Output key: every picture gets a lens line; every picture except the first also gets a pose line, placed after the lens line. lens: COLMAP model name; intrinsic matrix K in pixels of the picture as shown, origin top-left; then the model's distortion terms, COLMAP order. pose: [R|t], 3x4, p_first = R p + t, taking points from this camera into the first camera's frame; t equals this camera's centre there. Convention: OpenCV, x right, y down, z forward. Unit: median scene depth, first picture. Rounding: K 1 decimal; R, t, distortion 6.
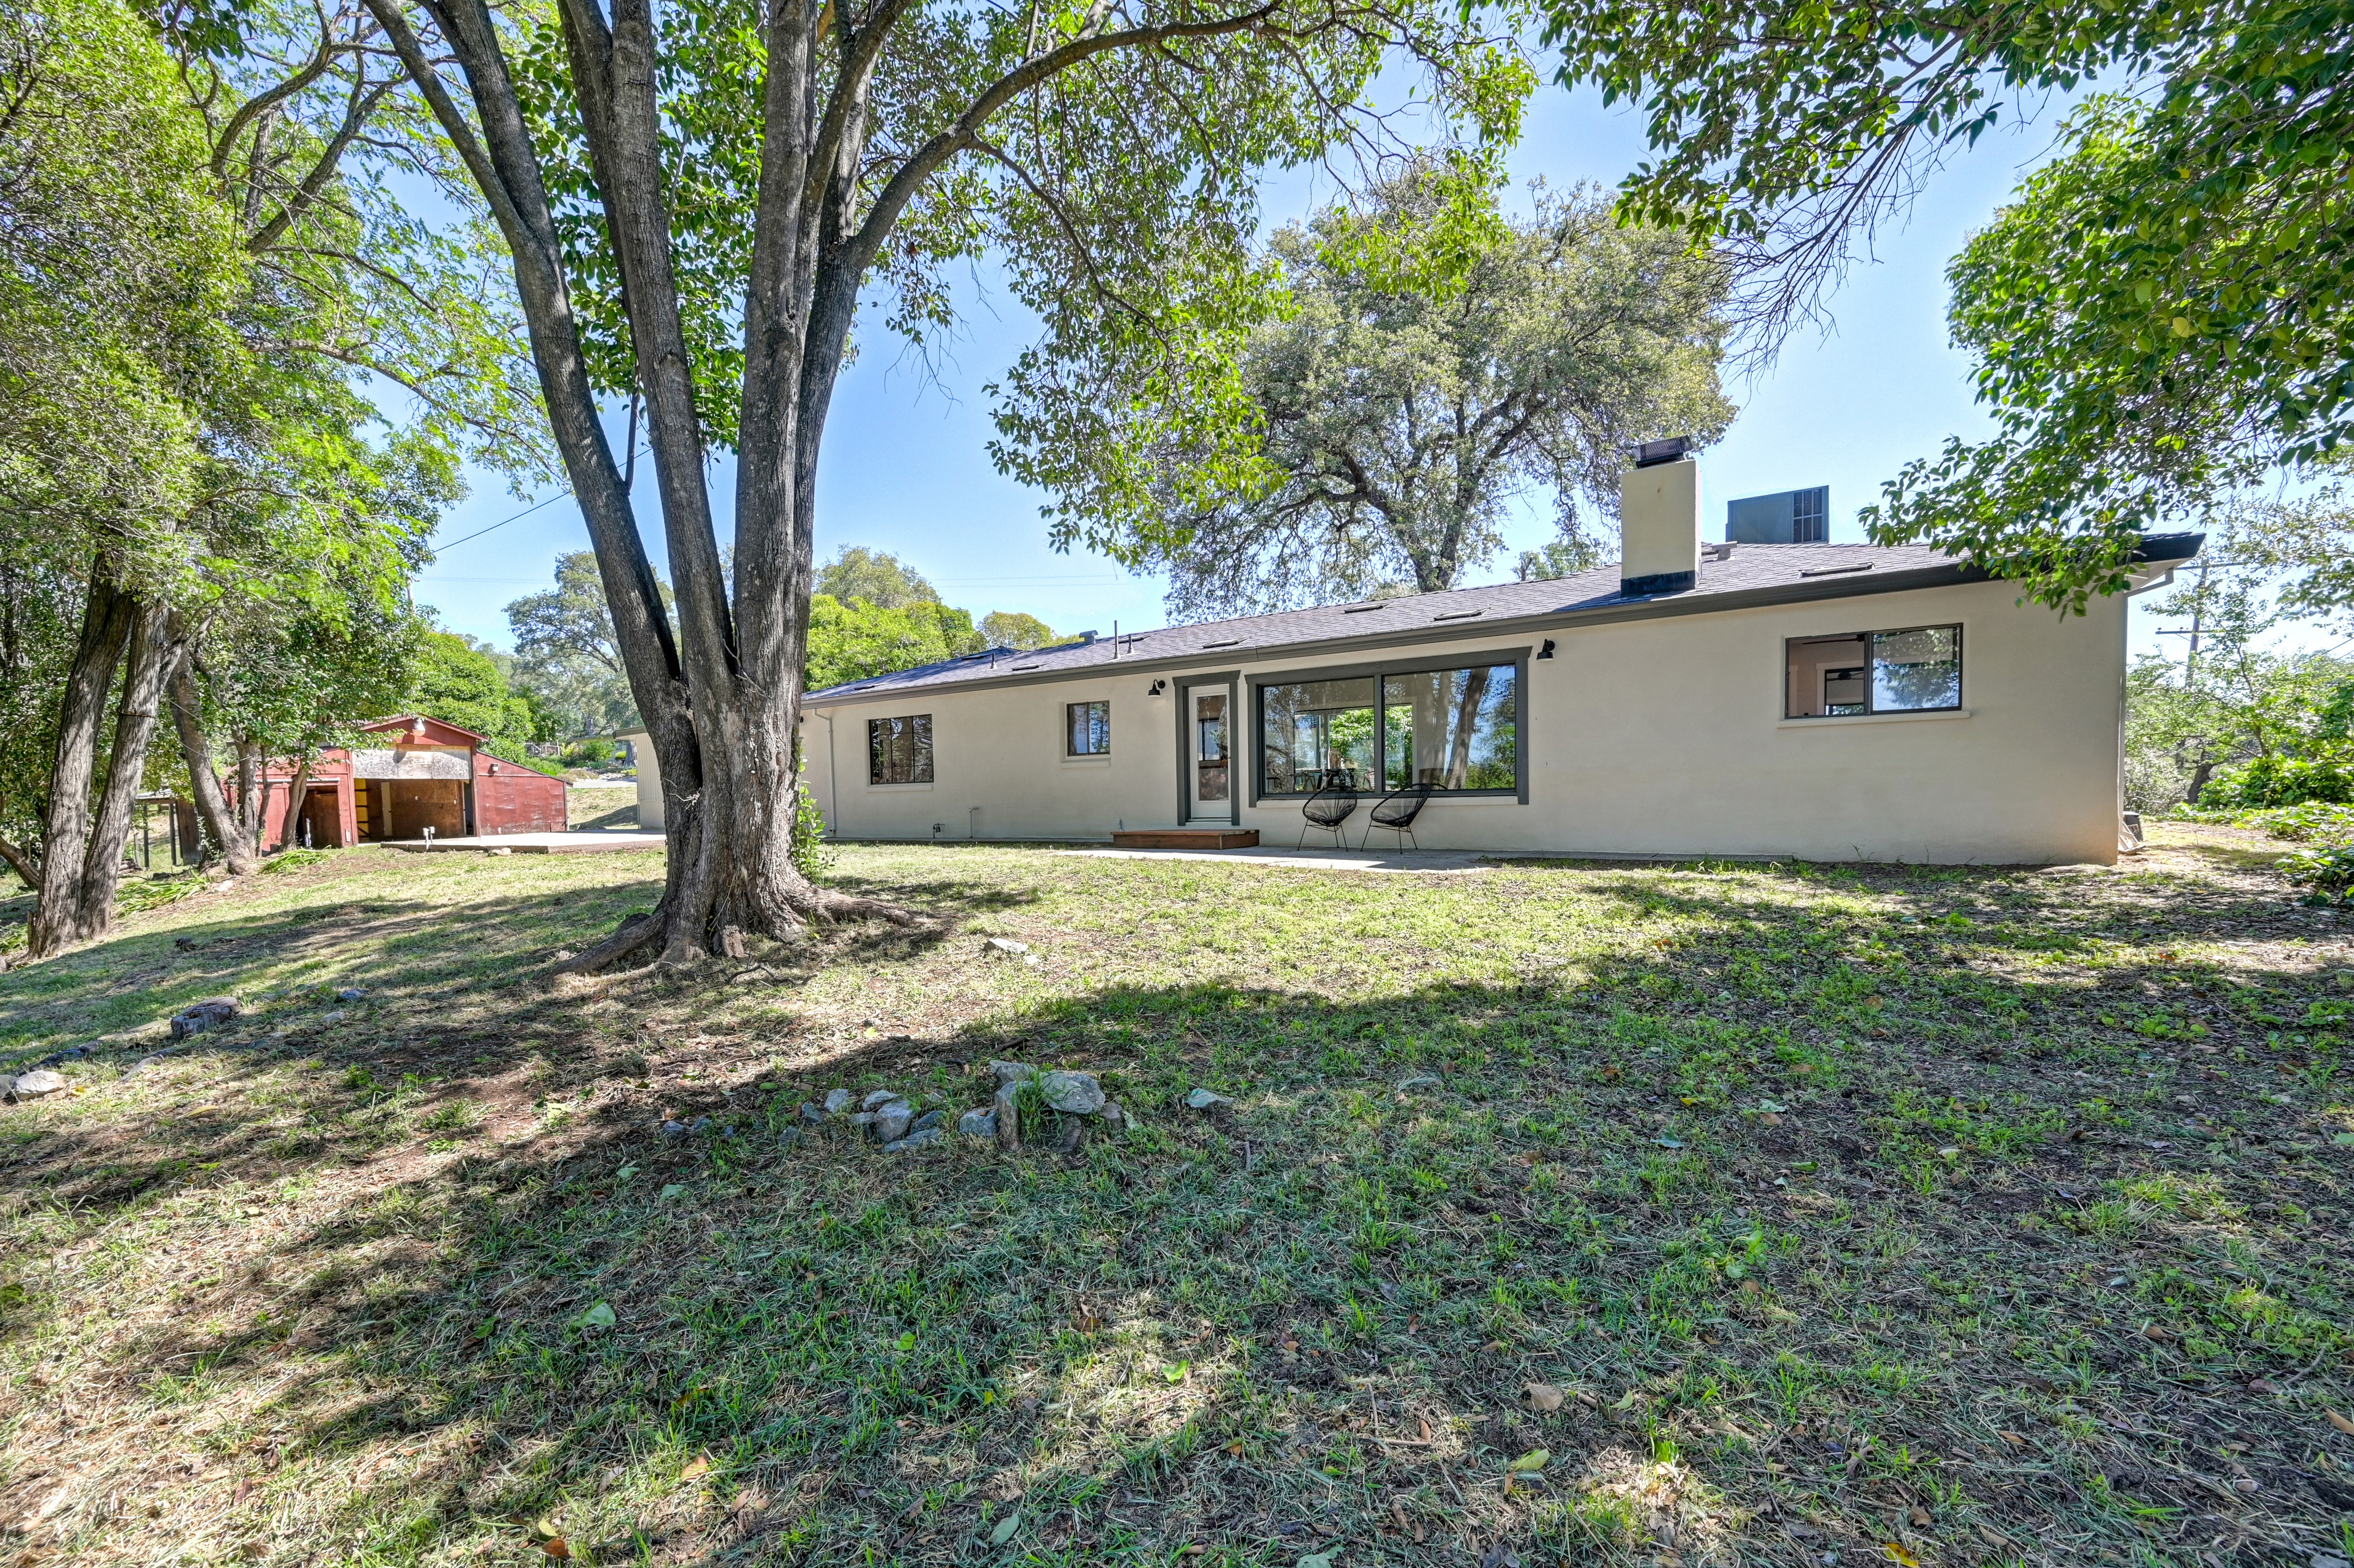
lens RADIAL K [[938.3, 0, 1168.8], [0, 938.3, 800.3], [0, 0, 1]] dist [0.001108, -0.000027]
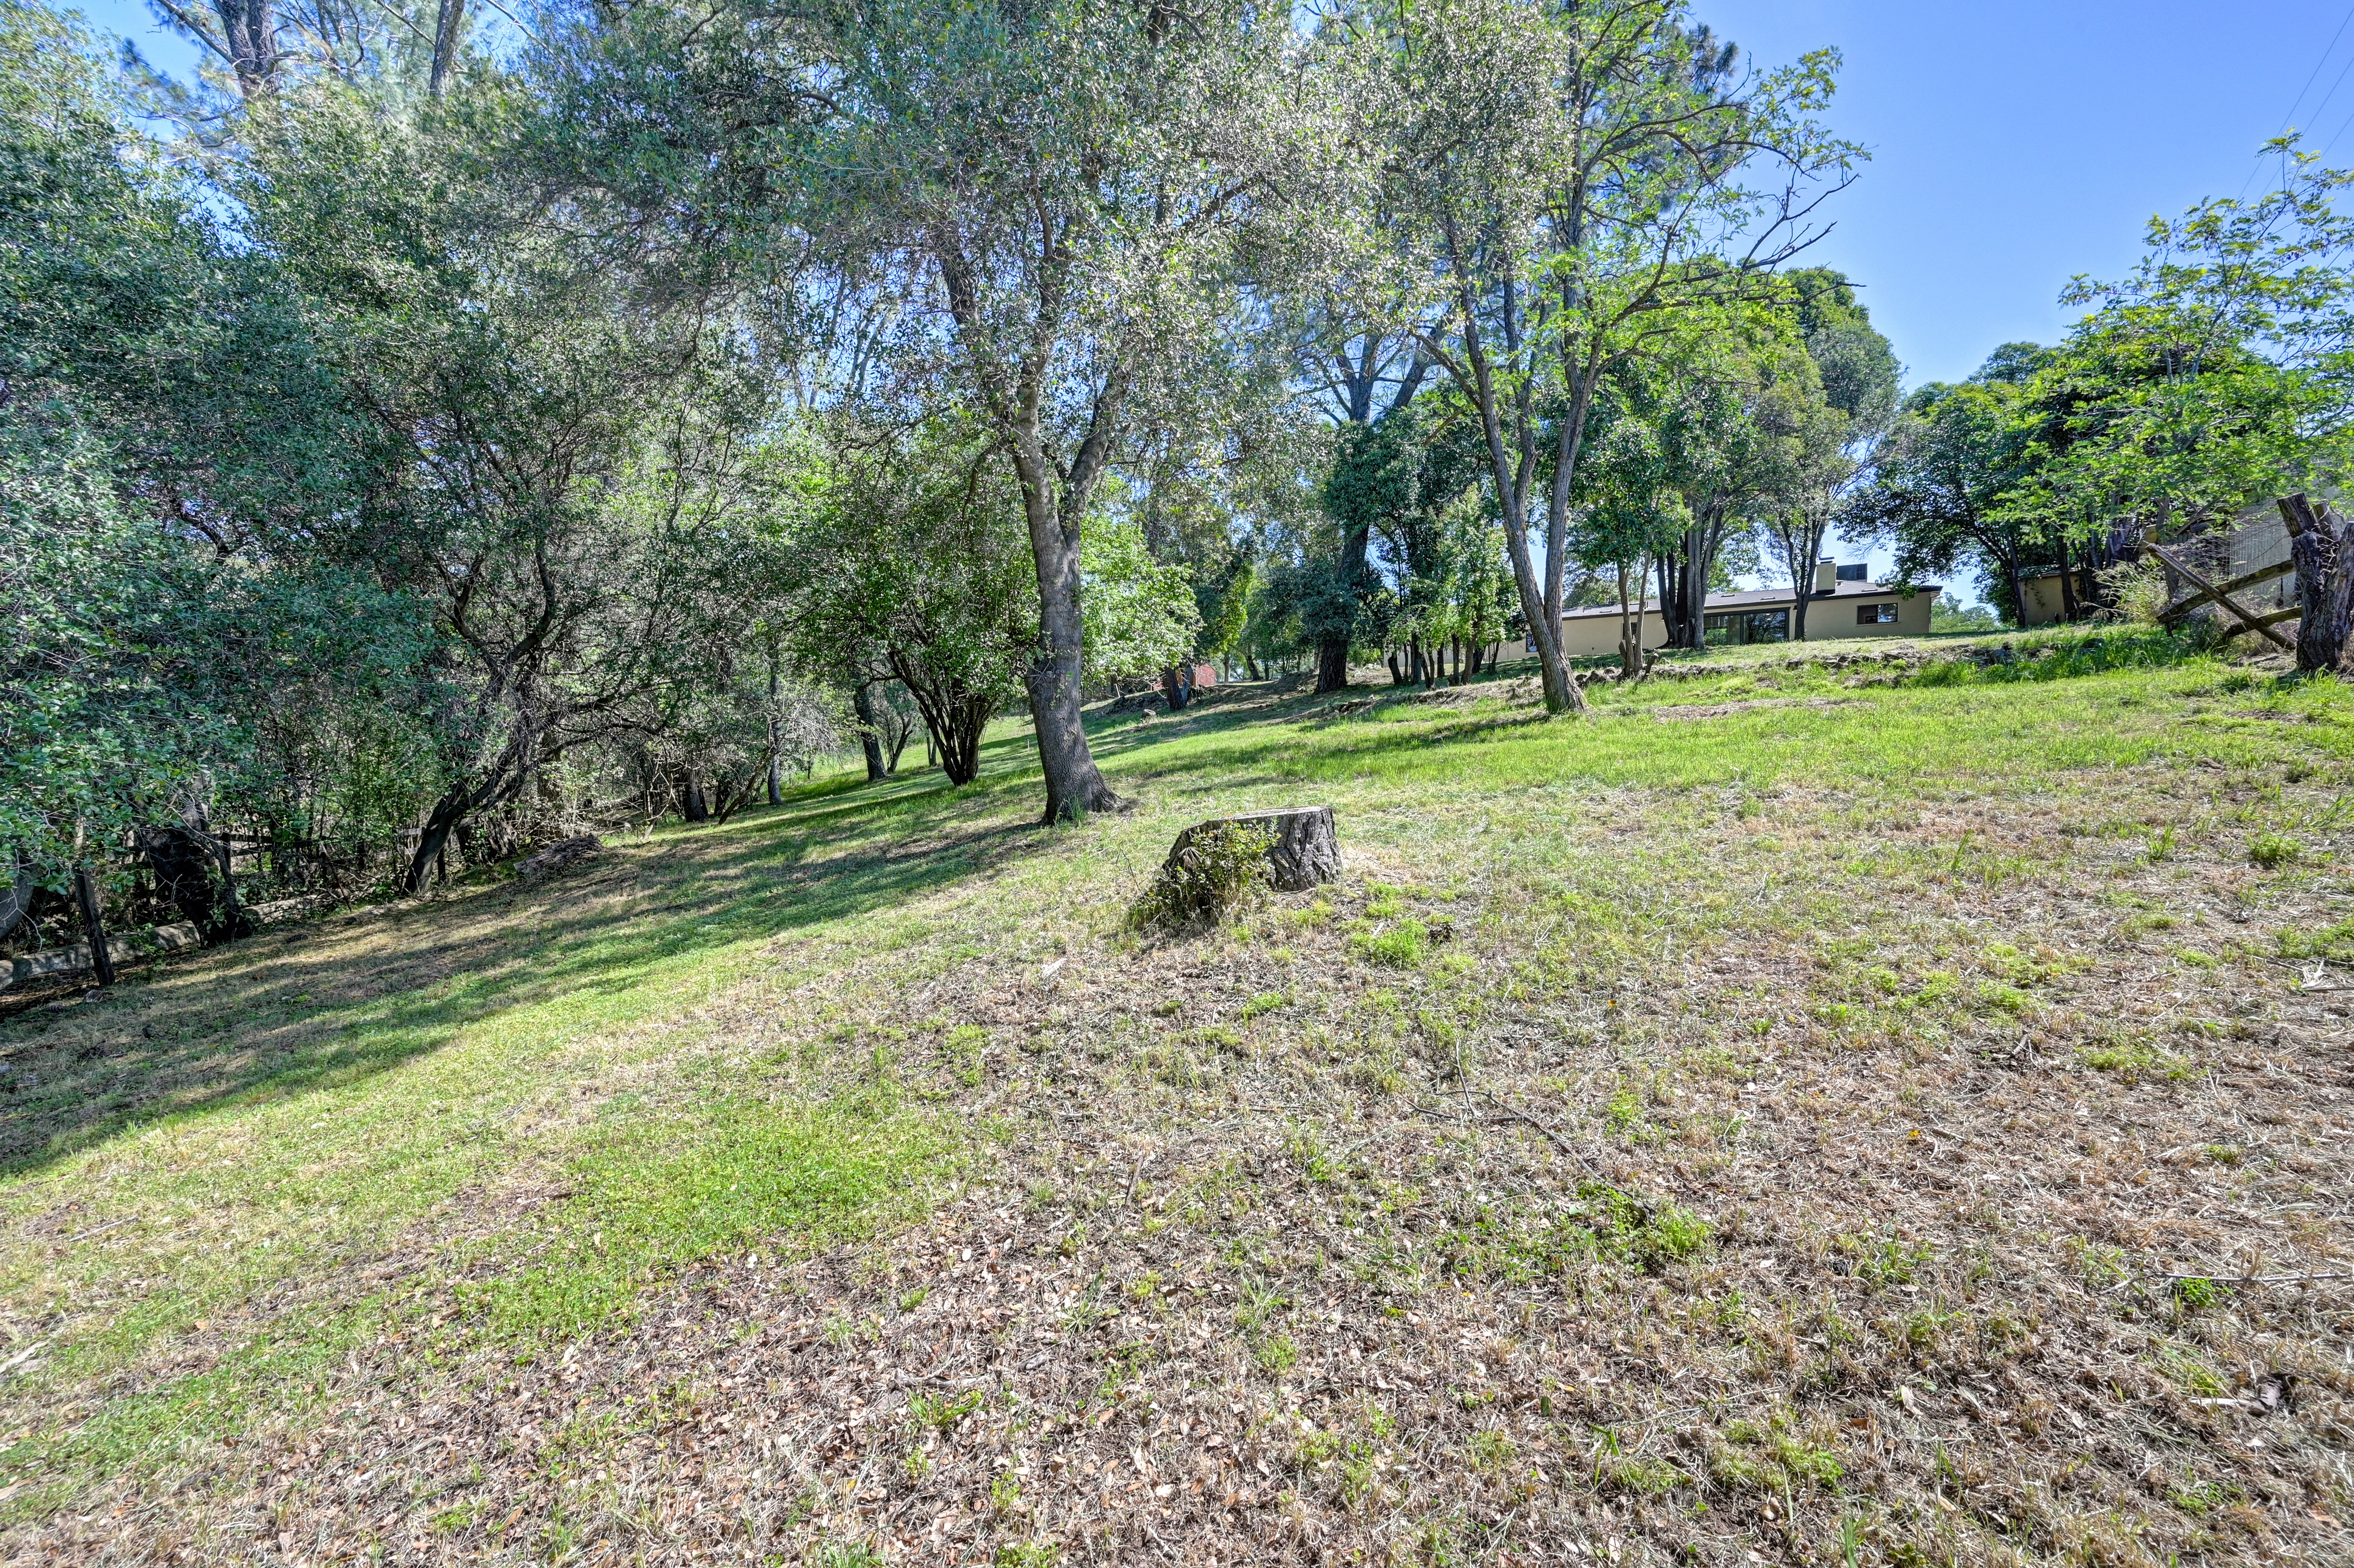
lens RADIAL K [[938.3, 0, 1181.4], [0, 938.3, 787.9], [0, 0, 1]] dist [0.001108, -0.000027]
pose [[0.999727, 0.021218, -0.009819, -1.741618], [-0.021030, 0.999601, 0.018842, 0.471696], [0.010215, -0.018630, 0.999774, -2.452392]]
